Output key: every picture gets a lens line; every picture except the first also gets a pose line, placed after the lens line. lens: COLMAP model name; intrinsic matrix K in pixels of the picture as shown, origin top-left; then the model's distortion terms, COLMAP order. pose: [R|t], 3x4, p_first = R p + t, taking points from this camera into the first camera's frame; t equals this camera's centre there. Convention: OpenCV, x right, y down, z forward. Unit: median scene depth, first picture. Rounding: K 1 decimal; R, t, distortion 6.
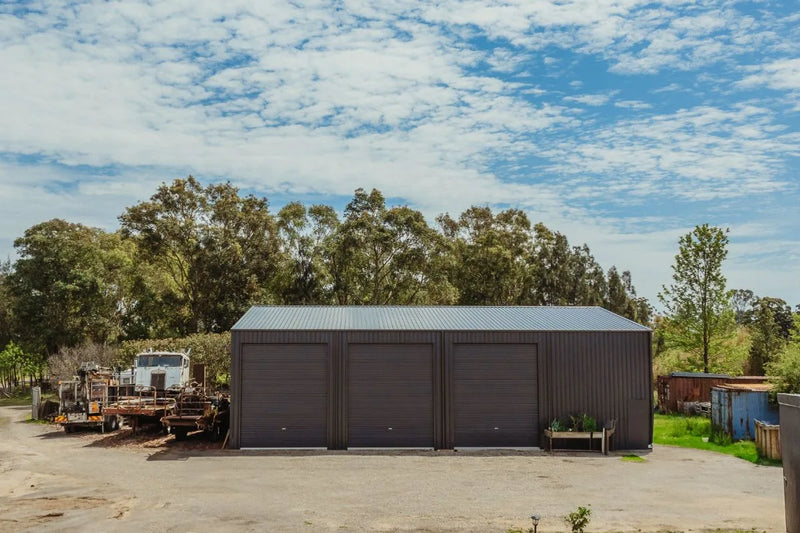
lens RADIAL K [[1151.3, 0, 400.0], [0, 1151.3, 266.5], [0, 0, 1]] dist [0.022597, 0.031706]
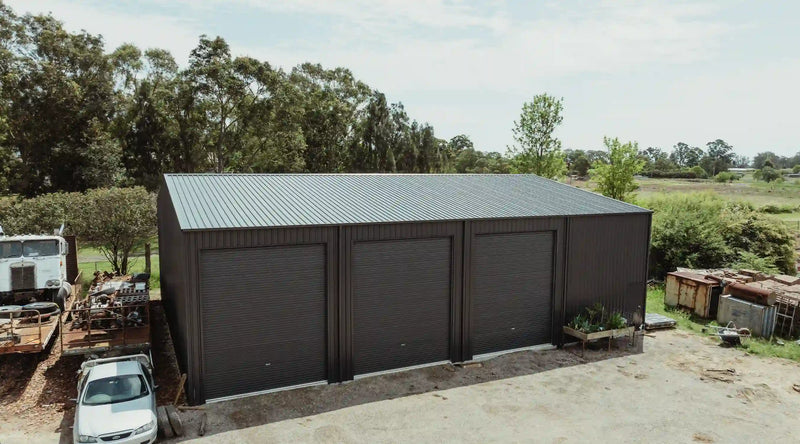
lens RADIAL K [[604.4, 0, 399.8], [0, 604.4, 240.0], [0, 0, 1]] dist [-0.005655, 0.057470]
pose [[0.902048, -0.049510, 0.428787, -0.116957], [-0.045259, 0.977075, 0.208031, -0.009631], [-0.429256, -0.207060, 0.879127, 0.418317]]
